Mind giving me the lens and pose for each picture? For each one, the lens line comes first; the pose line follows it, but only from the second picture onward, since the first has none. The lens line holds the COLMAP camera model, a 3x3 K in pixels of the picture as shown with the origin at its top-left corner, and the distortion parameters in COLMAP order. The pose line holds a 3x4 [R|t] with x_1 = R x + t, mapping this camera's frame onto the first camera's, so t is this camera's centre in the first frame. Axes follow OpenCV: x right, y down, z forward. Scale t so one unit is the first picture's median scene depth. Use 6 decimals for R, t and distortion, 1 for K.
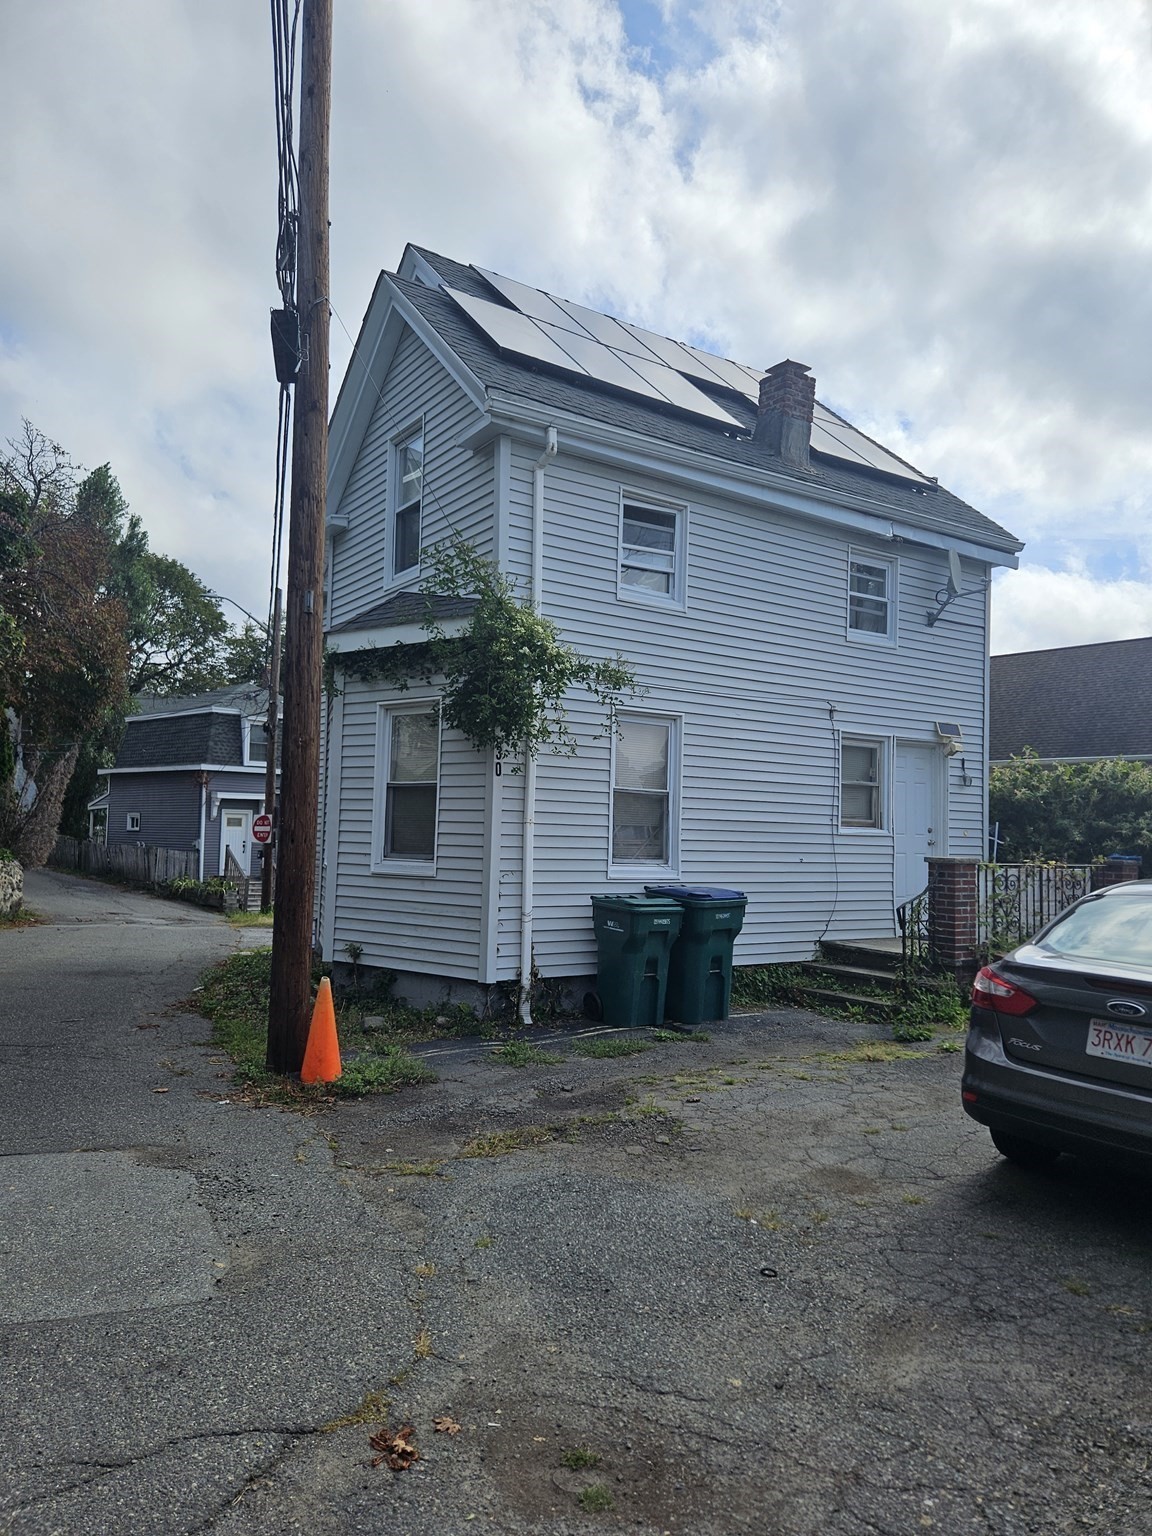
lens RADIAL K [[1043.9, 0, 600.9], [0, 1043.9, 777.0], [0, 0, 1]] dist [0.064323, -0.051288]
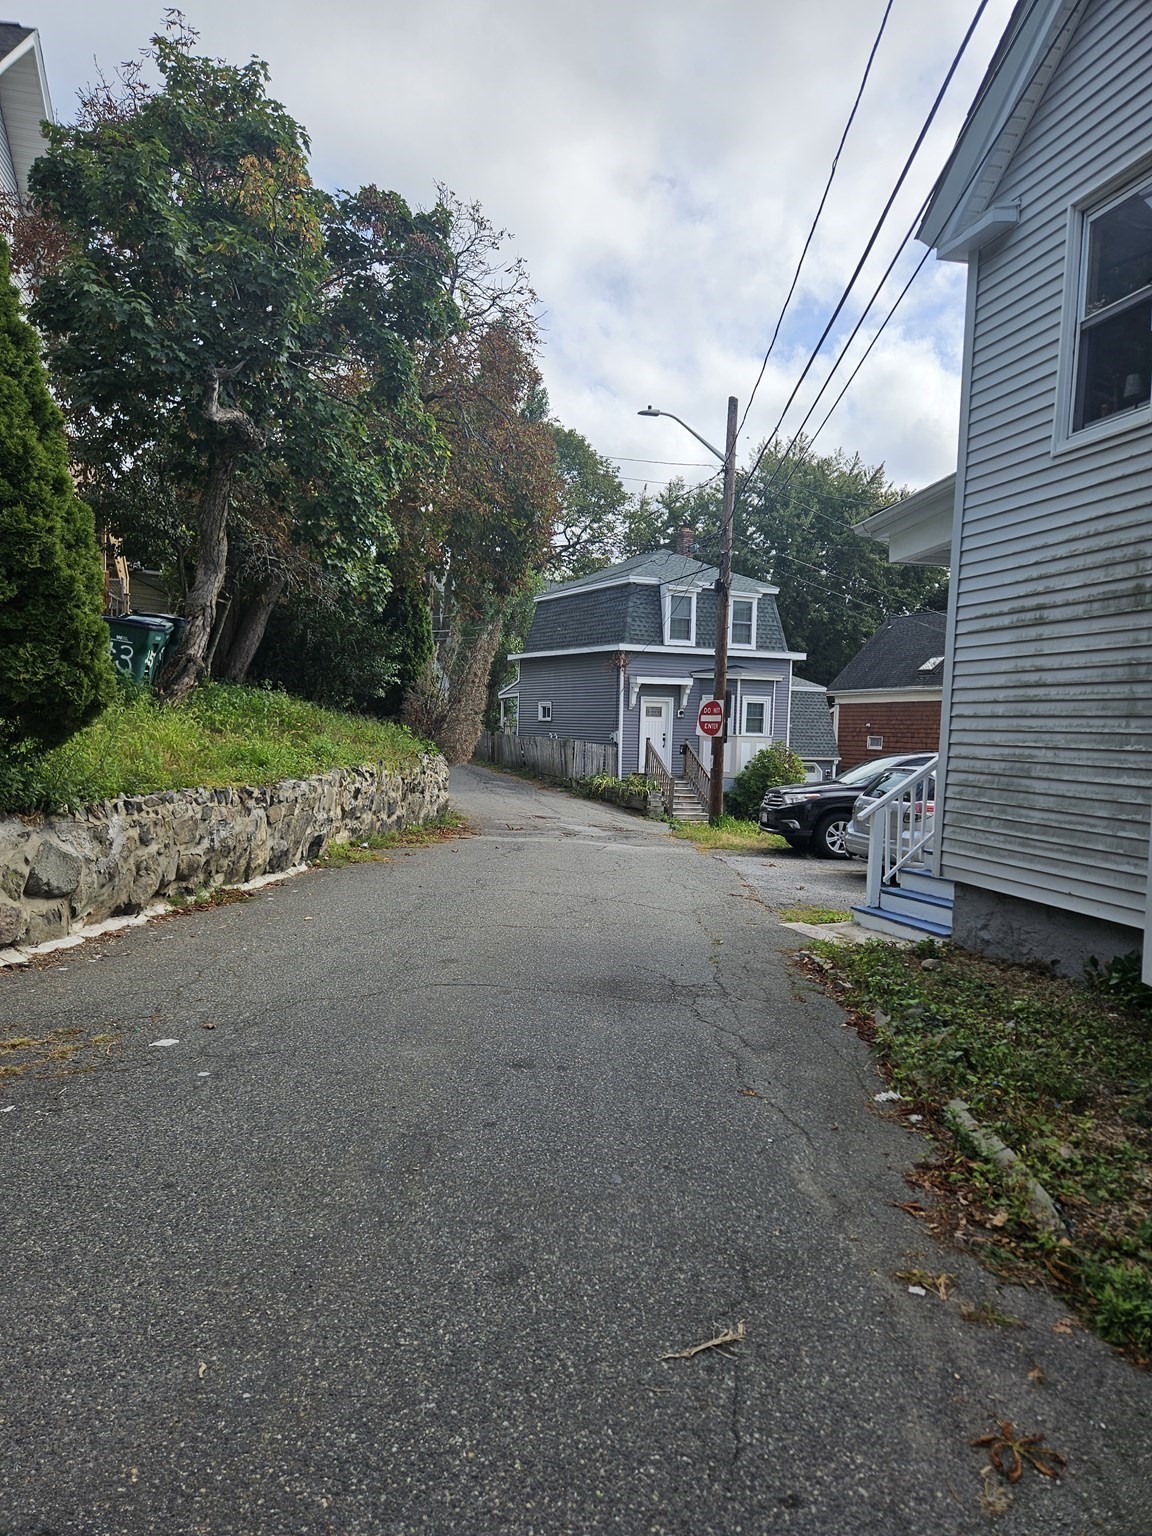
lens RADIAL K [[1031.4, 0, 576.0], [0, 1031.4, 768.0], [0, 0, 1]] dist [0.075642, -0.065235]
pose [[0.936143, 0.019409, -0.351082, -0.112920], [0.013539, 0.995745, 0.091150, 0.011293], [0.351358, -0.090083, 0.931898, 0.188676]]
